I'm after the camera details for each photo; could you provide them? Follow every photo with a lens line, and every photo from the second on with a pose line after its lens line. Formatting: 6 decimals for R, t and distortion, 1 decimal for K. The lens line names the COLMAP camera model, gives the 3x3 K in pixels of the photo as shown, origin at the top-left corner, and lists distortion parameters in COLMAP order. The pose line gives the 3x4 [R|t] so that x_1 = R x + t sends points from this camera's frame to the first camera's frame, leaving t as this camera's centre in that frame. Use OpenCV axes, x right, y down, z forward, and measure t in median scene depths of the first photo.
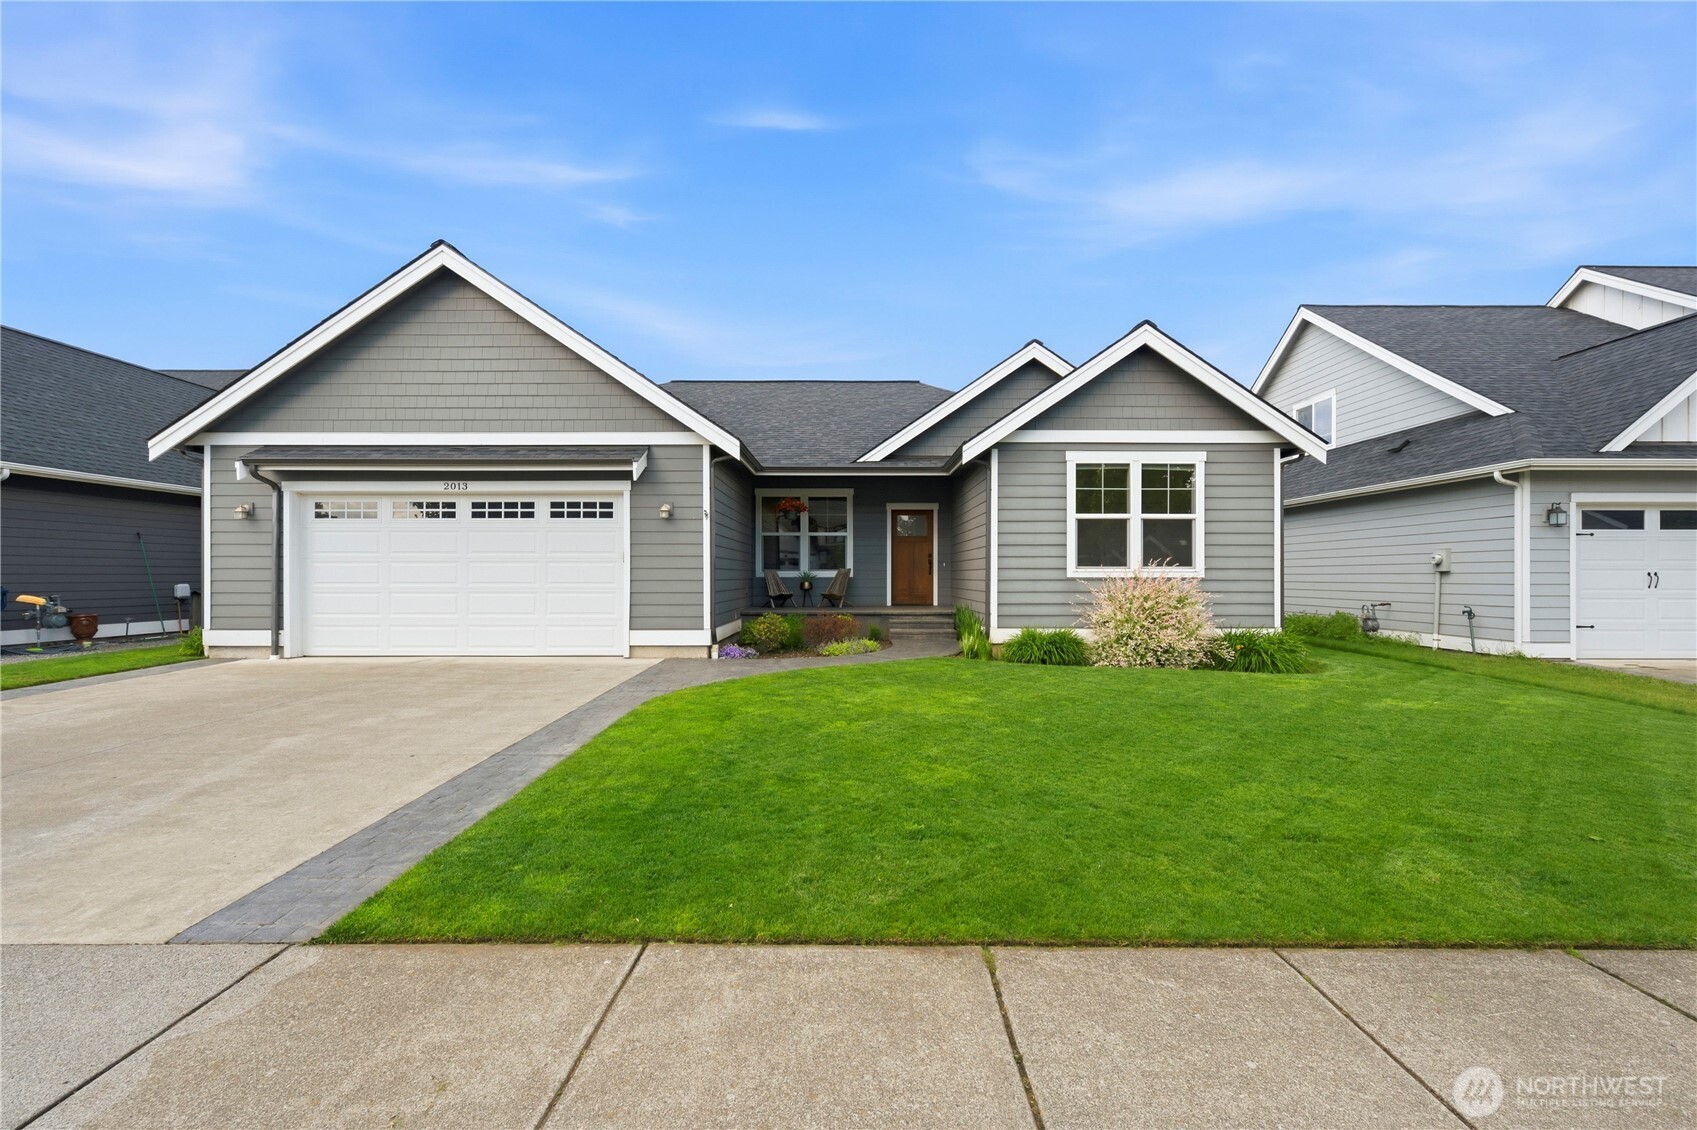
lens RADIAL K [[706.3, 0, 1018.0], [0, 706.3, 583.6], [0, 0, 1]] dist [-0.002721, -0.000405]
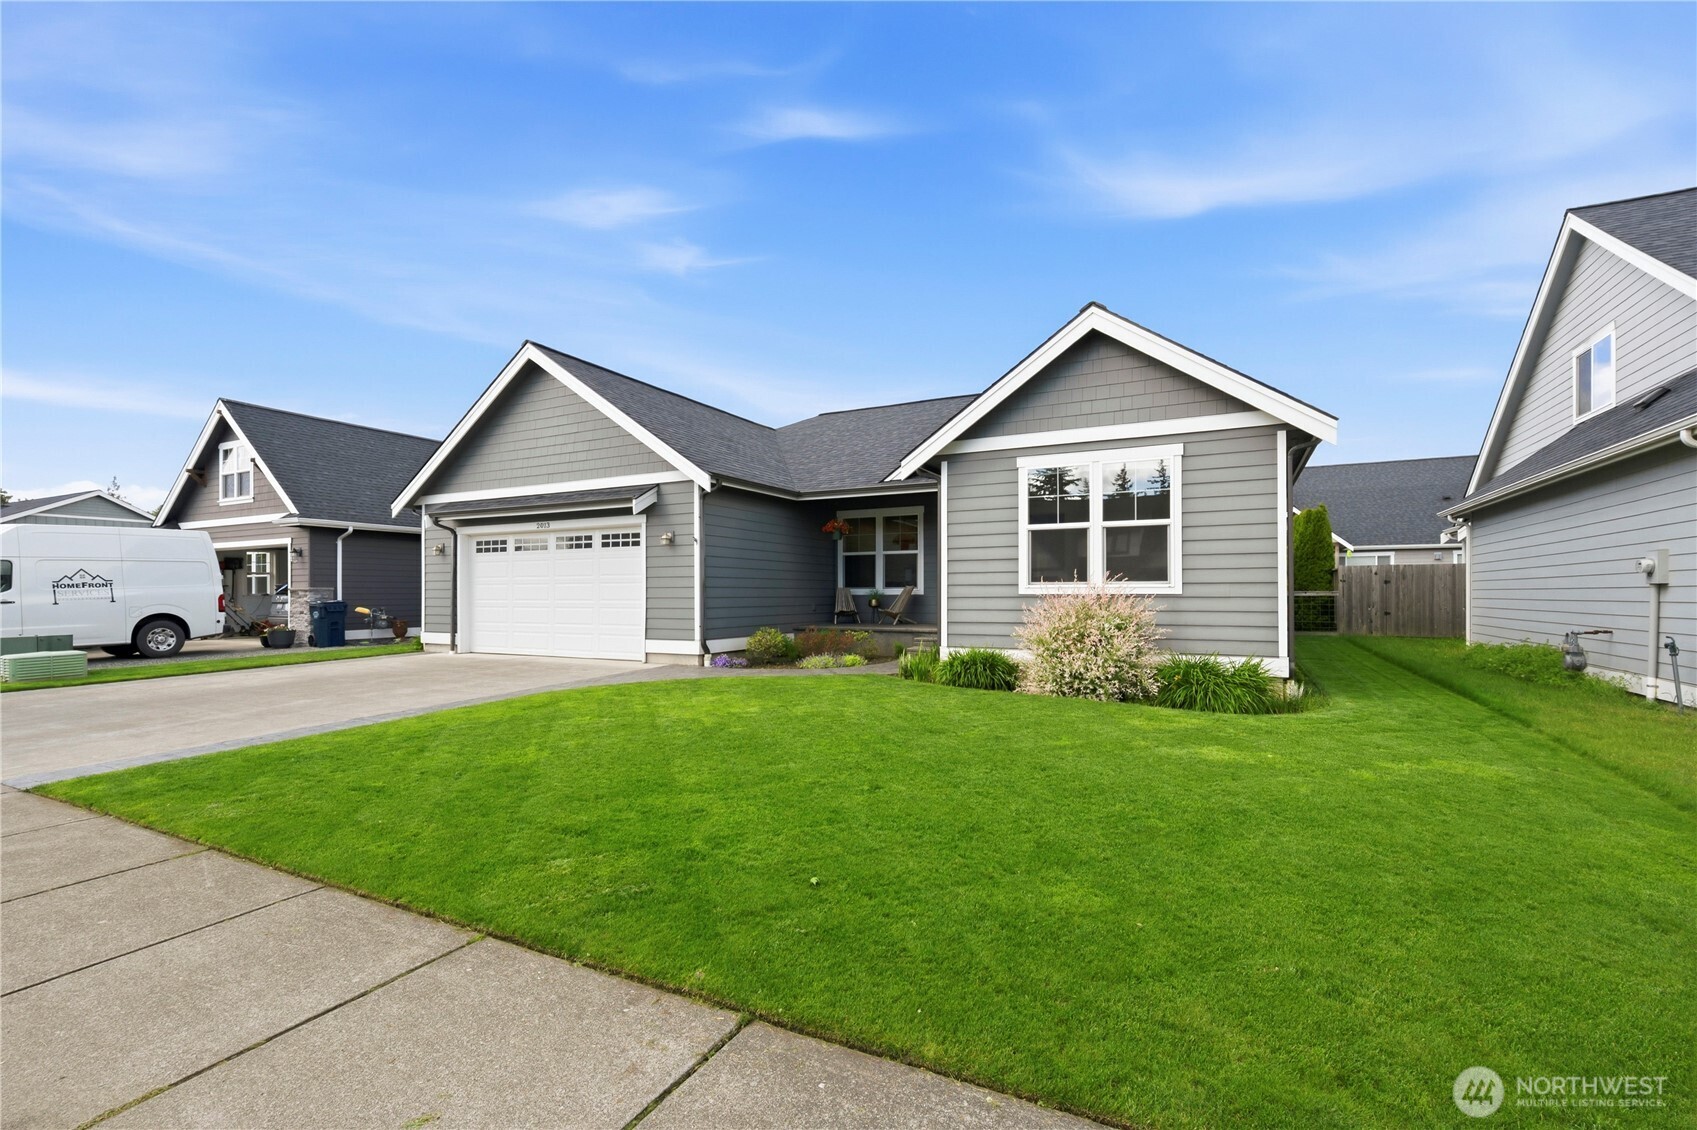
lens RADIAL K [[735.7, 0, 846.5], [0, 735.7, 600.8], [0, 0, 1]] dist [-0.000417, -0.000119]
pose [[0.892291, 0.001310, -0.451459, 0.303469], [-0.001649, 0.999999, -0.000358, 0.000554], [0.451458, 0.001064, 0.892292, 0.040351]]
